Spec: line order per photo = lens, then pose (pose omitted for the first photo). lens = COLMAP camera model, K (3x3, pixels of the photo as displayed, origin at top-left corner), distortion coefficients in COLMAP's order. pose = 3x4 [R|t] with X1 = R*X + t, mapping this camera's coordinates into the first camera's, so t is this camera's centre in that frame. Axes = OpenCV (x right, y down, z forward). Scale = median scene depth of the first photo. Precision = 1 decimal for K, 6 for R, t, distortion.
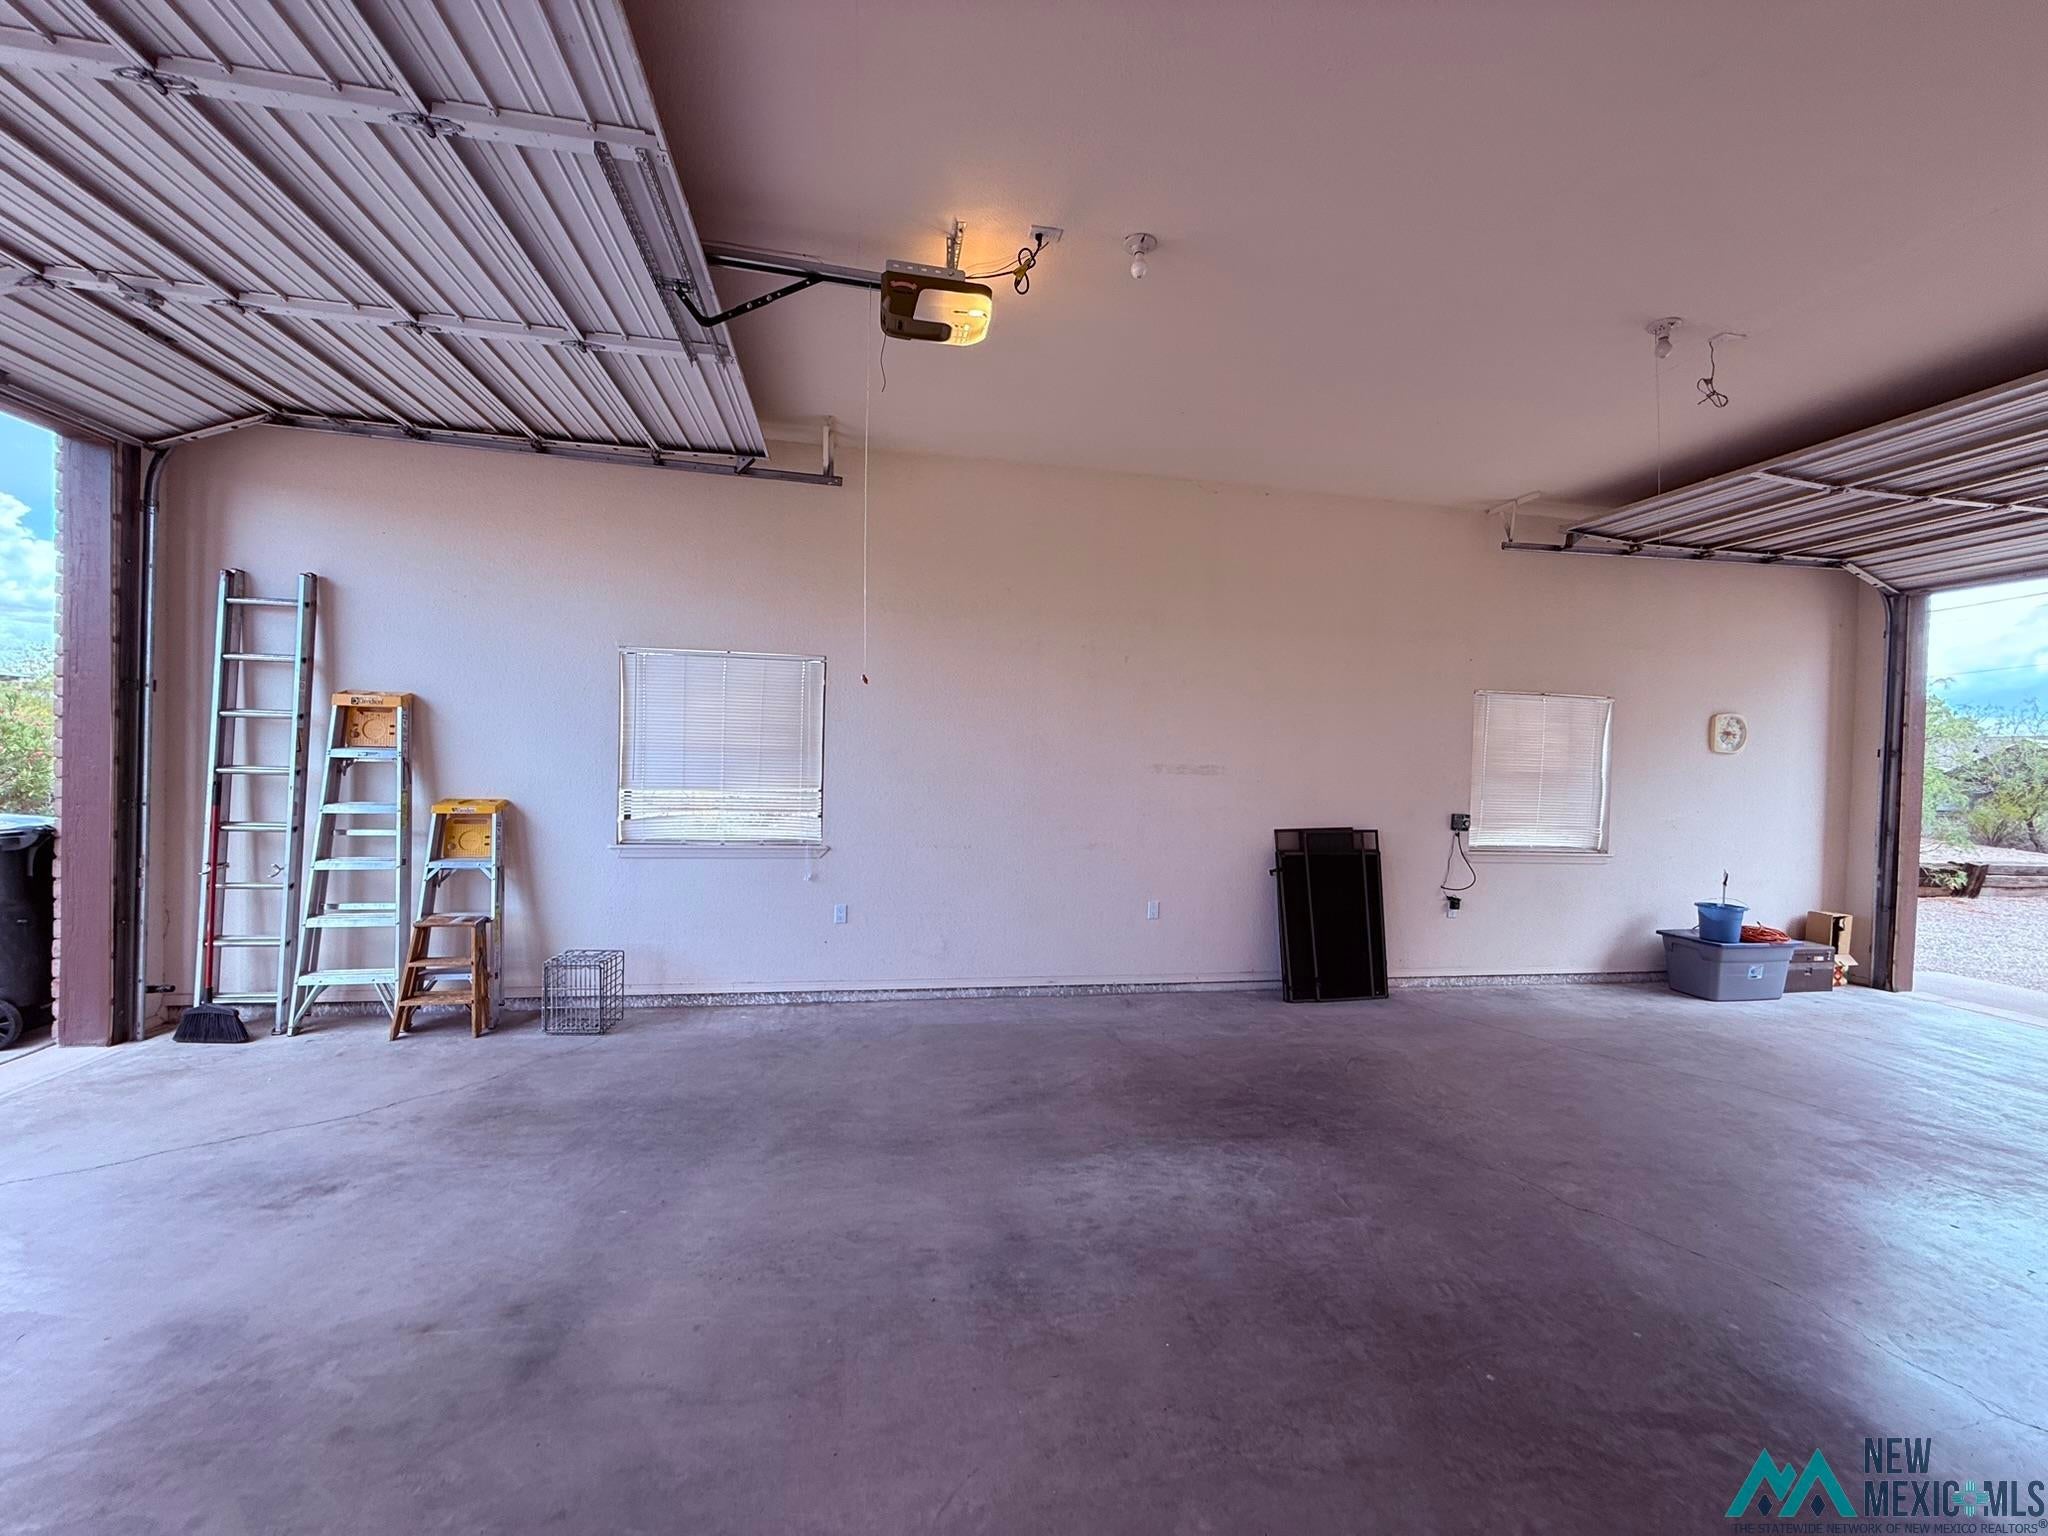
lens RADIAL K [[823.6, 0, 1024.3], [0, 823.6, 768.3], [0, 0, 1]] dist [0.000453, -0.000008]
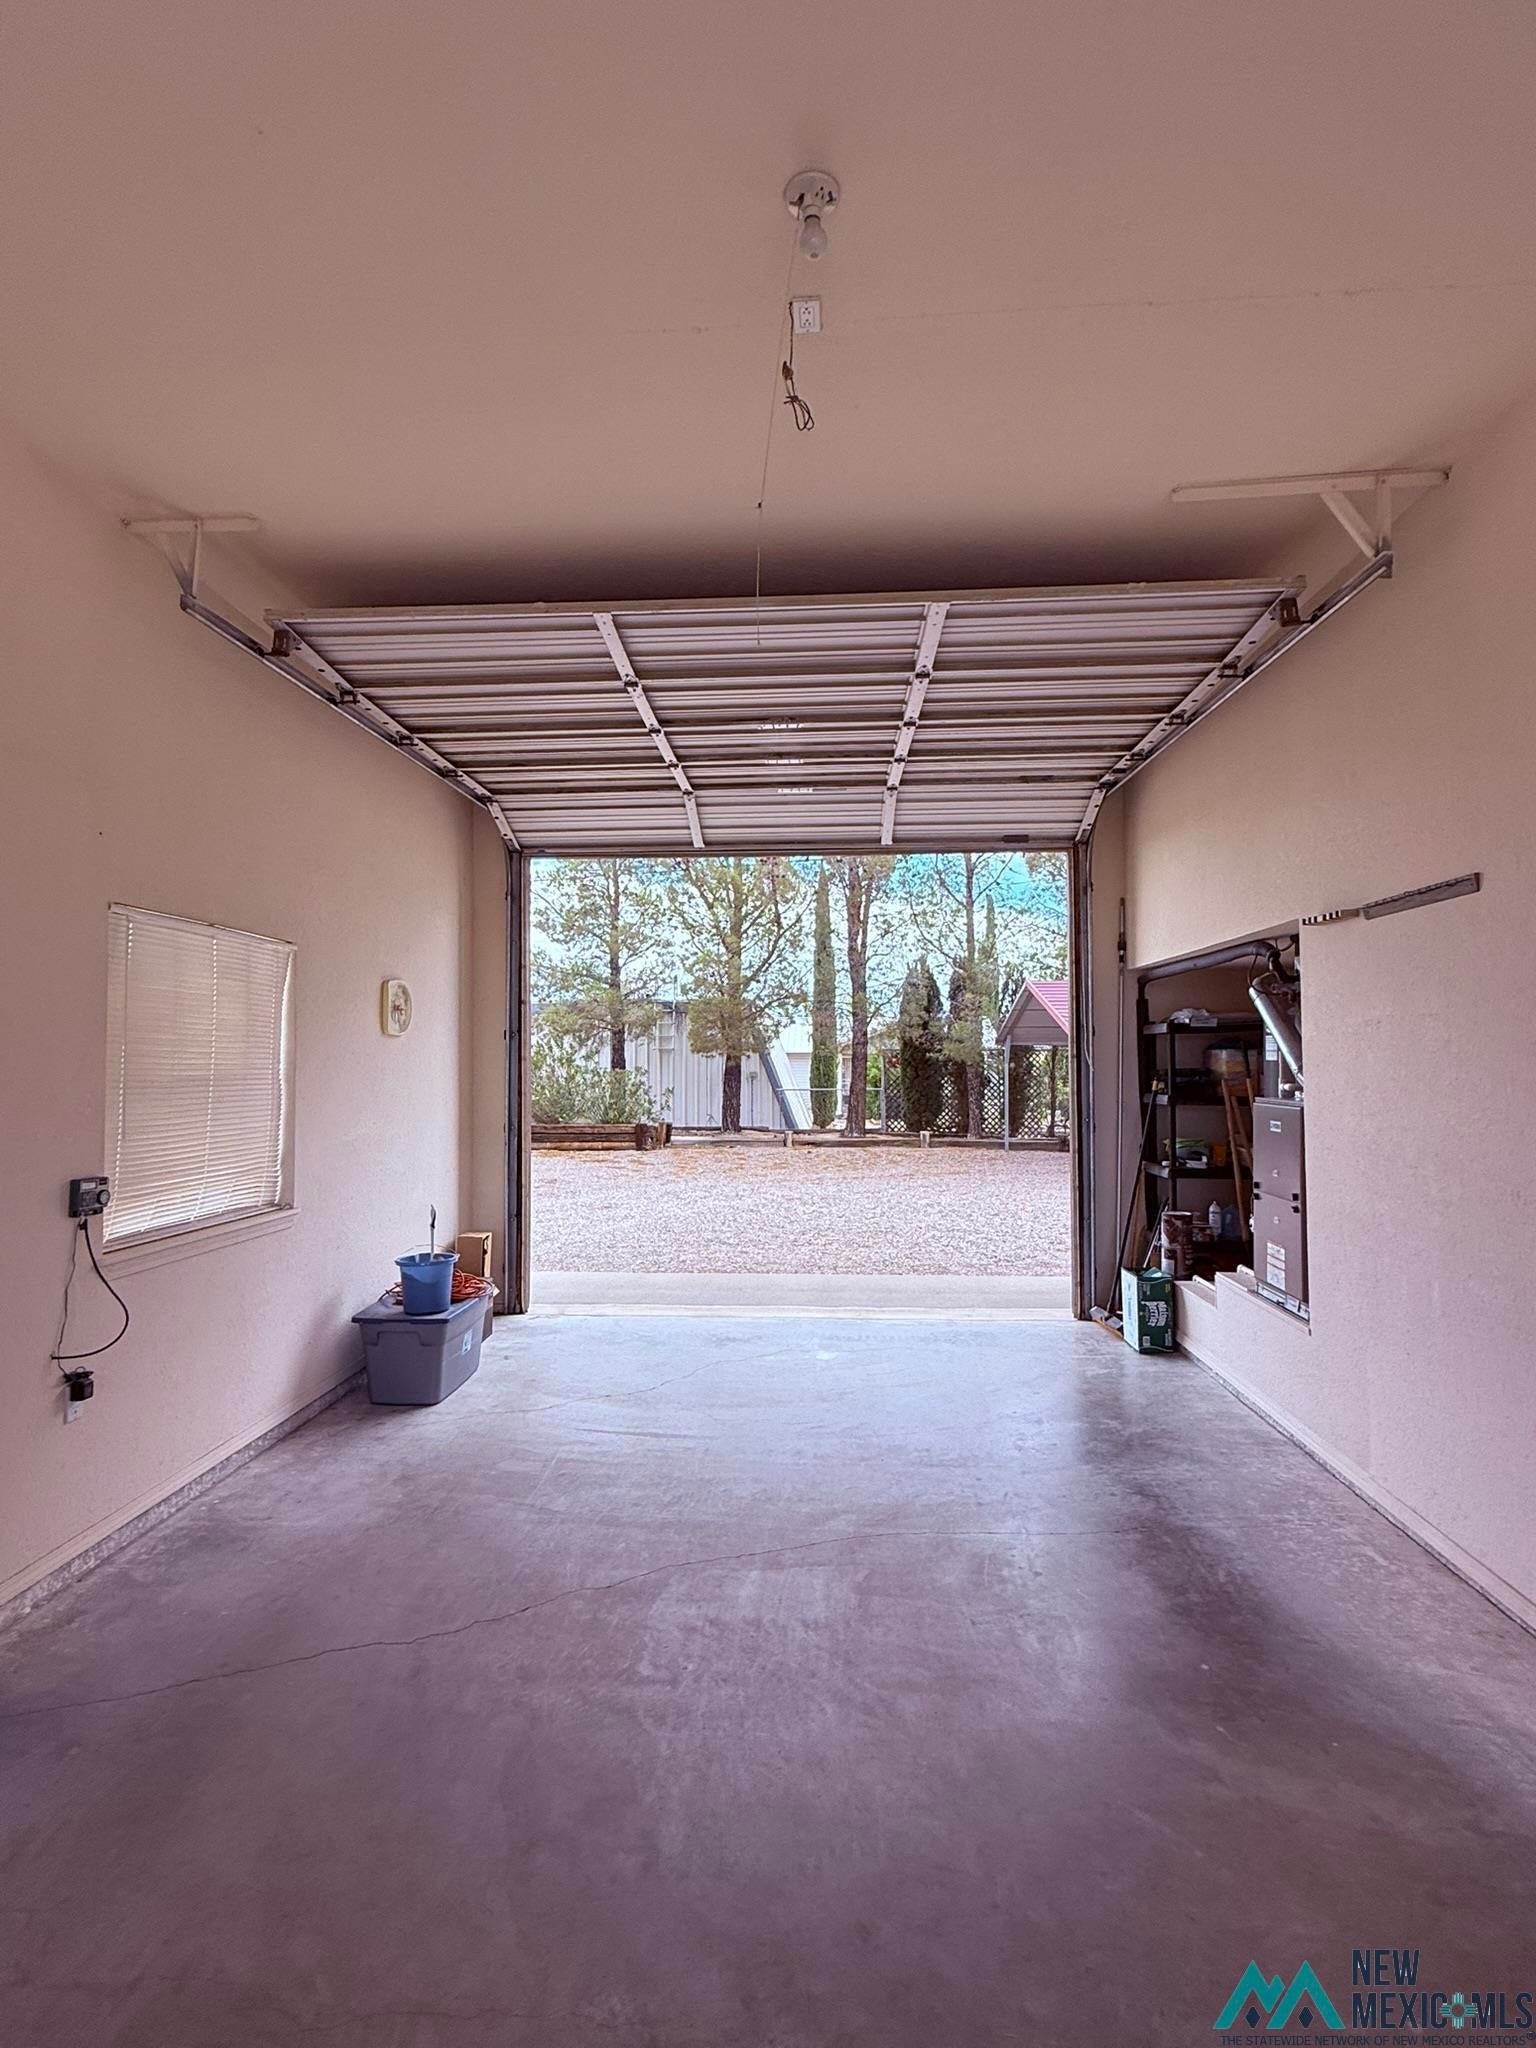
lens RADIAL K [[1025.8, 0, 761.1], [0, 1025.8, 1028.3], [0, 0, 1]] dist [0.004966, 0.000243]
pose [[0.260369, 0.002301, 0.965506, 0.091425], [0.020236, 0.999764, -0.007840, -0.012363], [-0.965297, 0.021579, 0.260261, 0.500121]]
